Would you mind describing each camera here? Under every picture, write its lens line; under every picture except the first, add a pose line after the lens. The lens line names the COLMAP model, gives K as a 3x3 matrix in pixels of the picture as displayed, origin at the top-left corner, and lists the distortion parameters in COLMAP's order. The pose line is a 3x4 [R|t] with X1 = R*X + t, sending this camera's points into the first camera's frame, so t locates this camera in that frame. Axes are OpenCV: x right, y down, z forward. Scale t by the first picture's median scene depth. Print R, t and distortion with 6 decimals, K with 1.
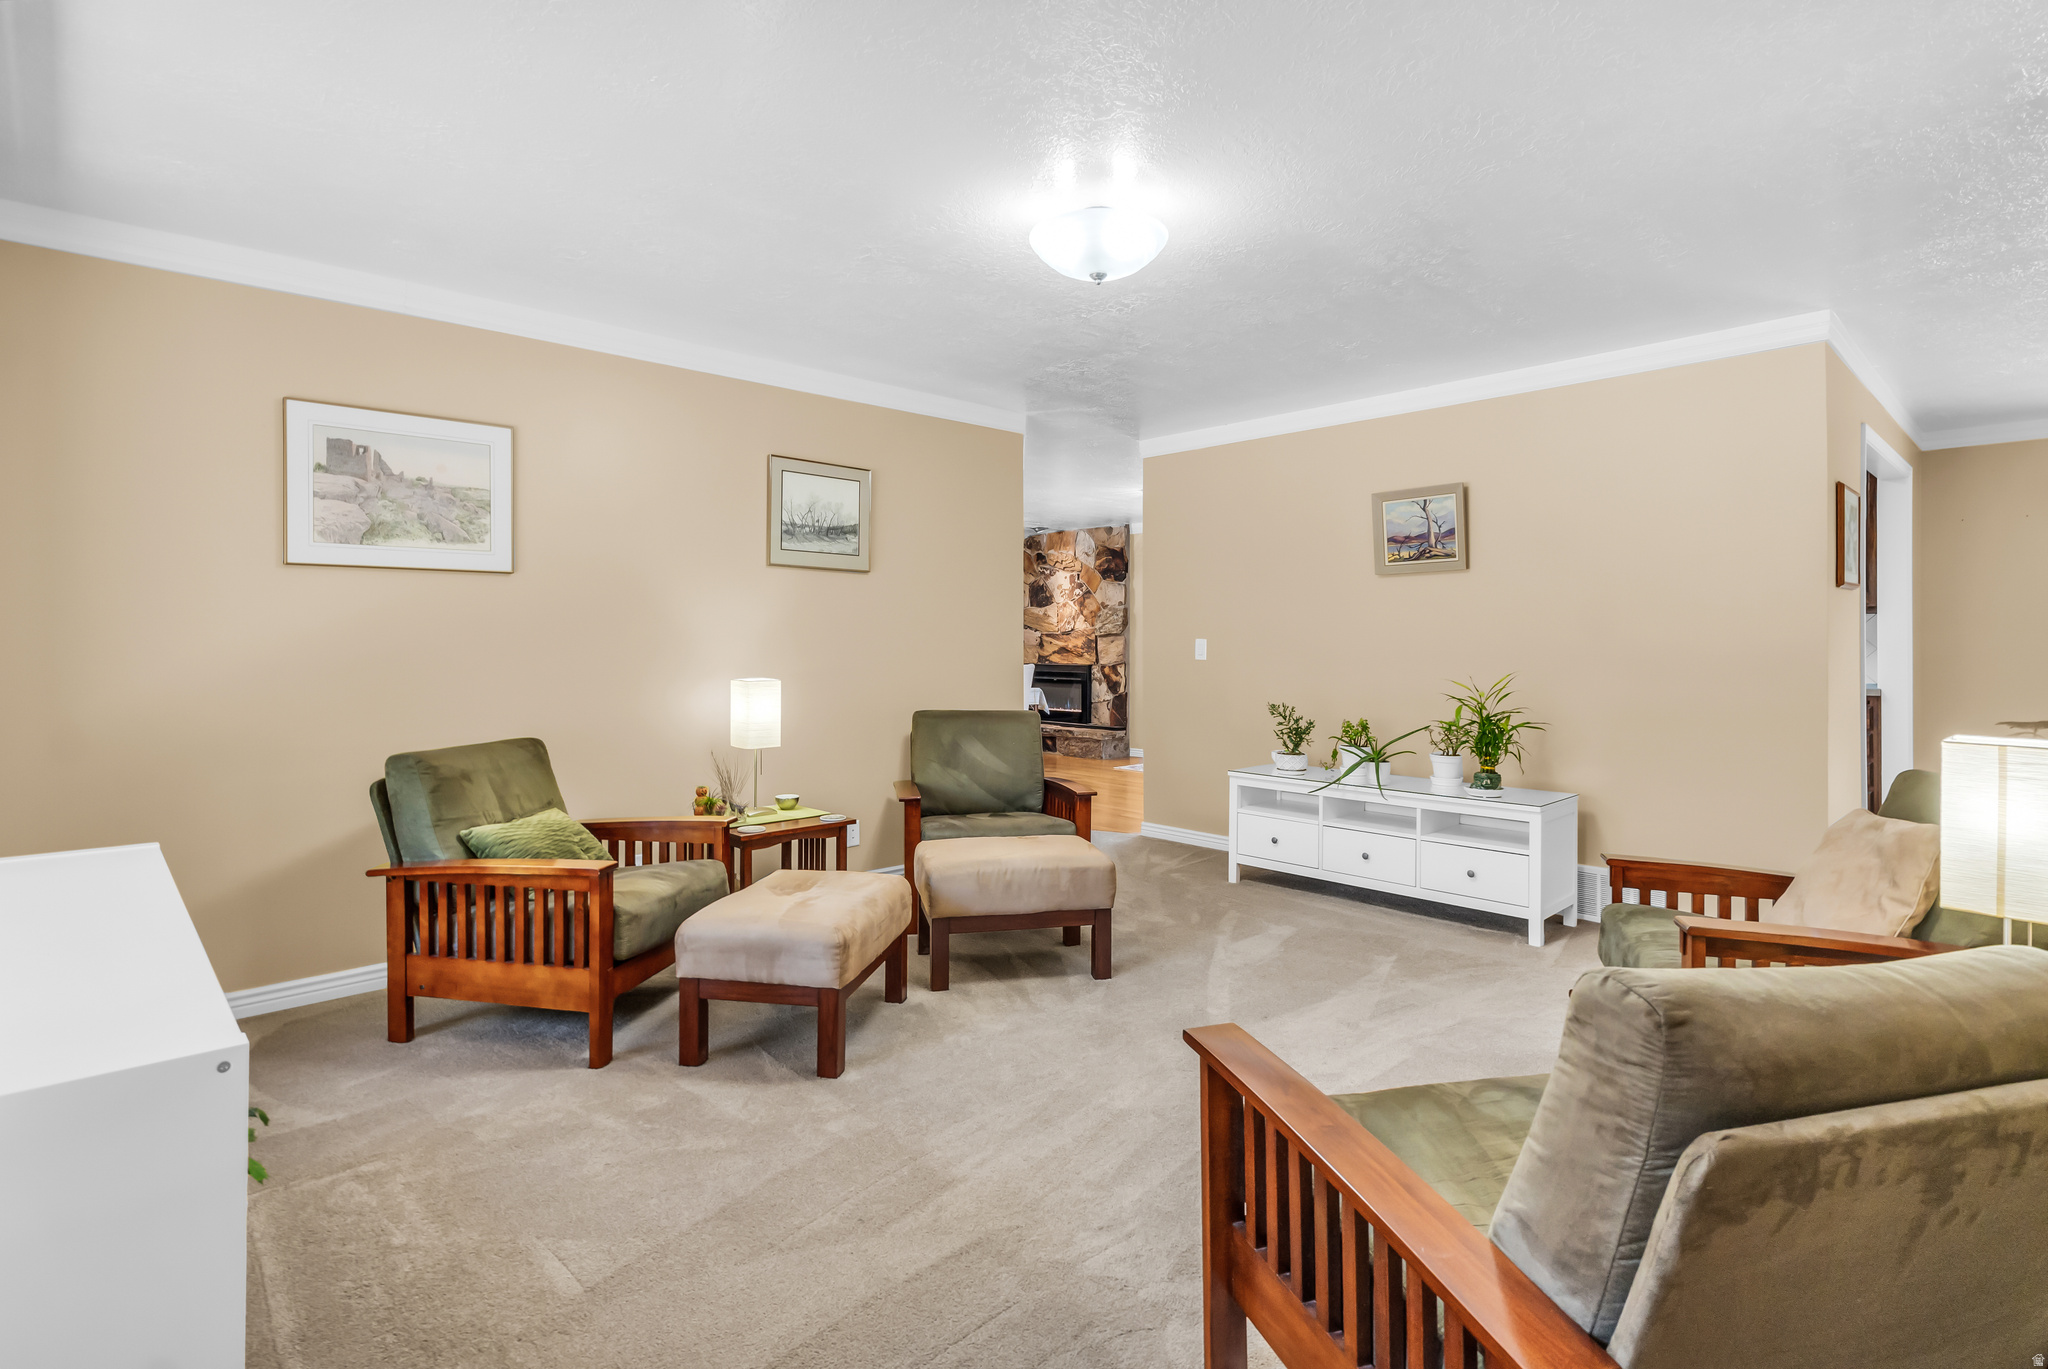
lens RADIAL K [[991.8, 0, 1038.7], [0, 991.8, 634.5], [0, 0, 1]] dist [0.001086, -0.000526]
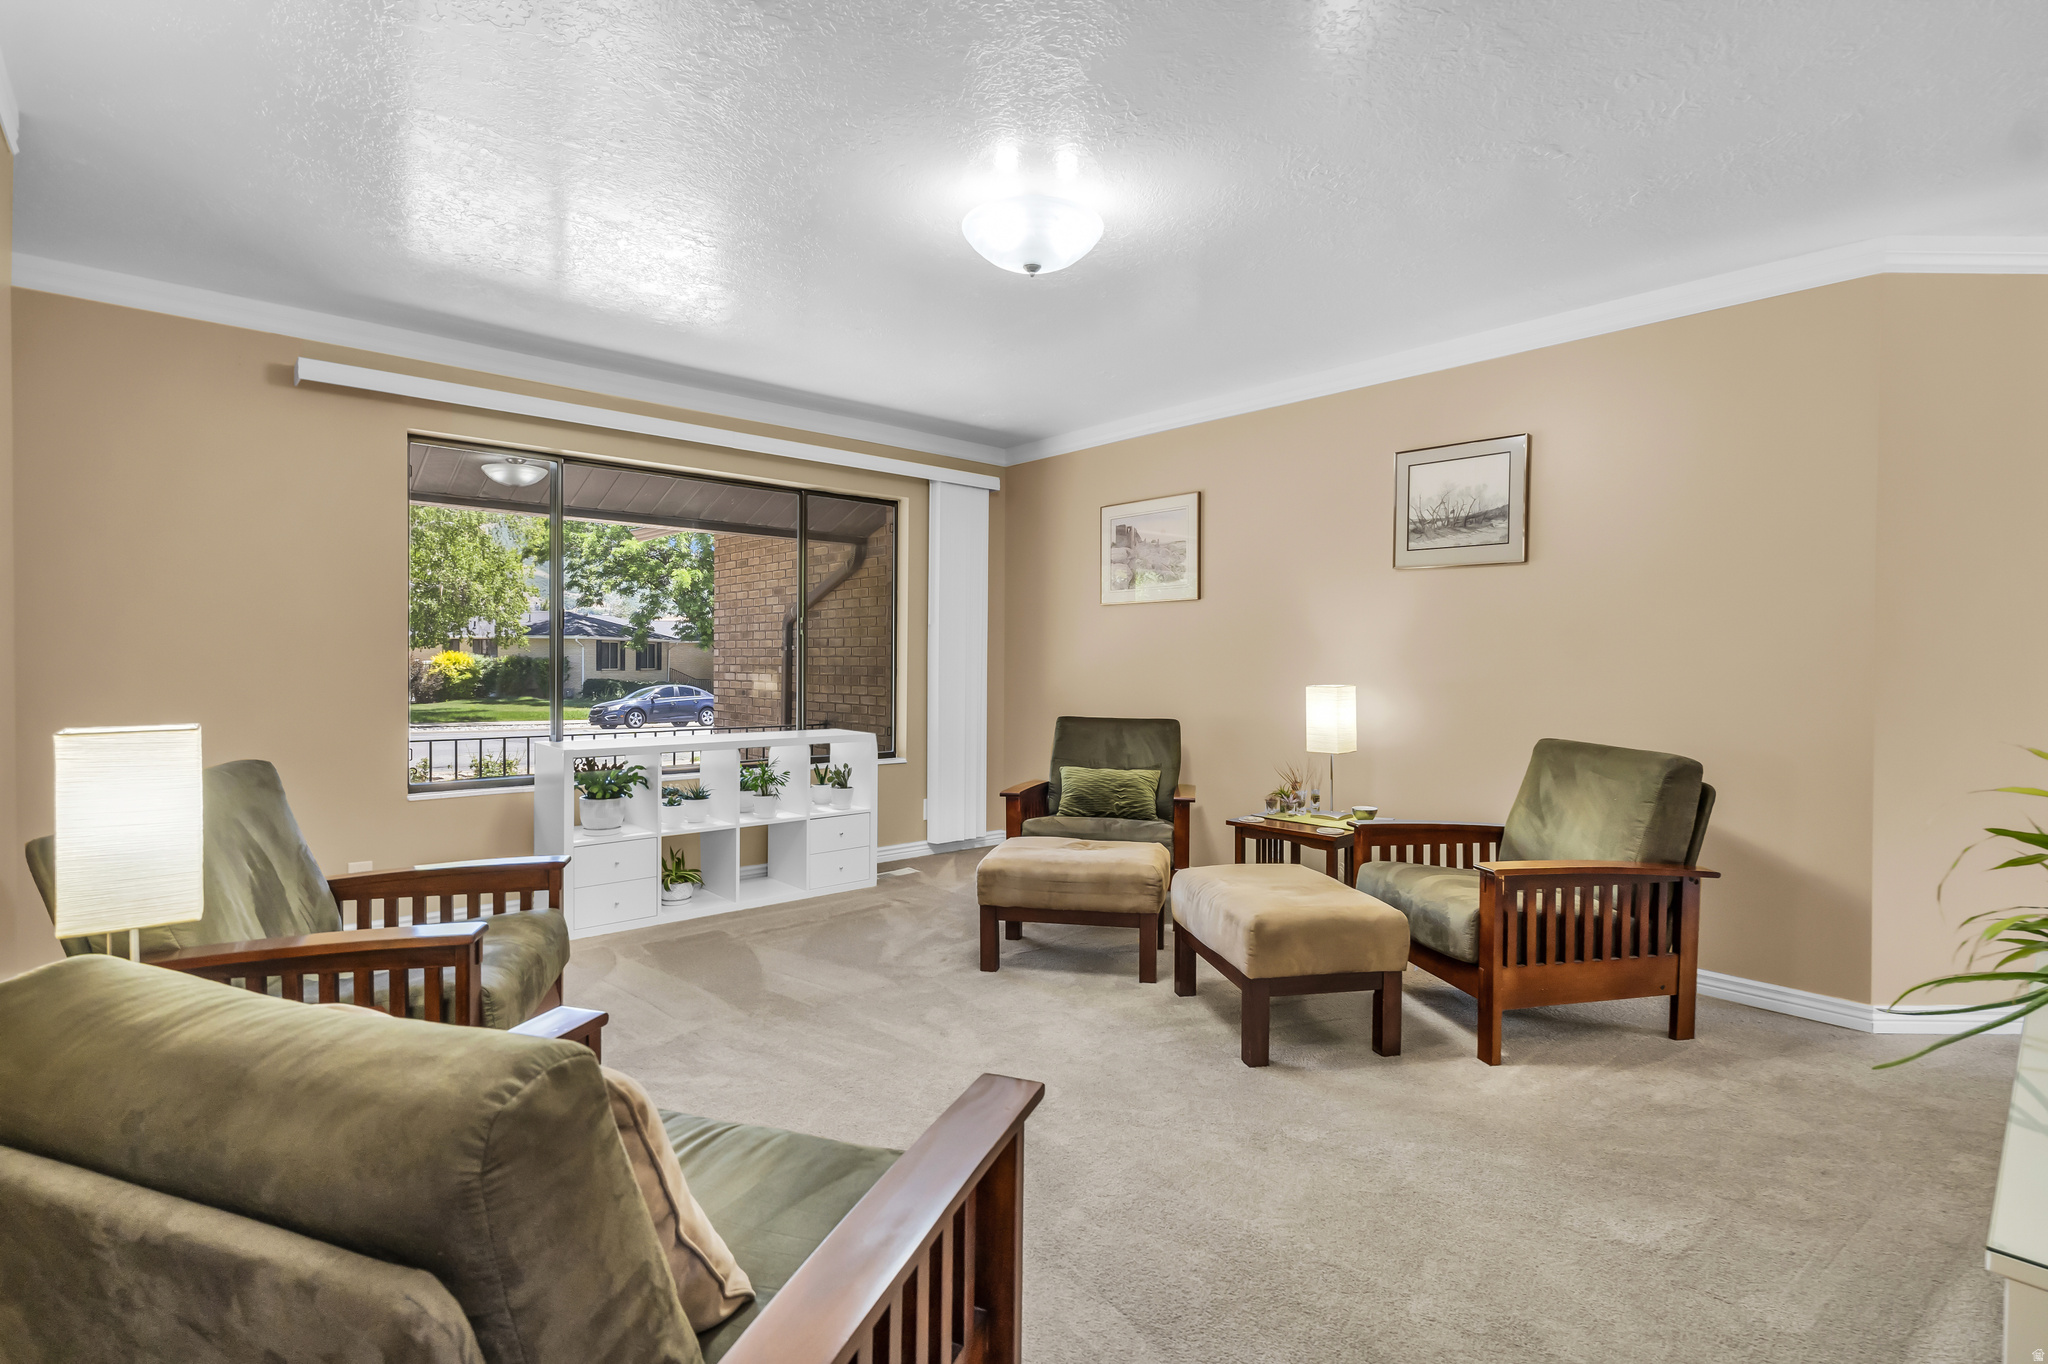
lens RADIAL K [[991.8, 0, 1032.0], [0, 991.8, 678.9], [0, 0, 1]] dist [0.001086, -0.000526]
pose [[-0.013688, 0.016823, -0.999765, 0.284398], [0.001813, 0.999857, 0.016800, 0.007782], [0.999905, -0.001582, -0.013716, 0.275267]]
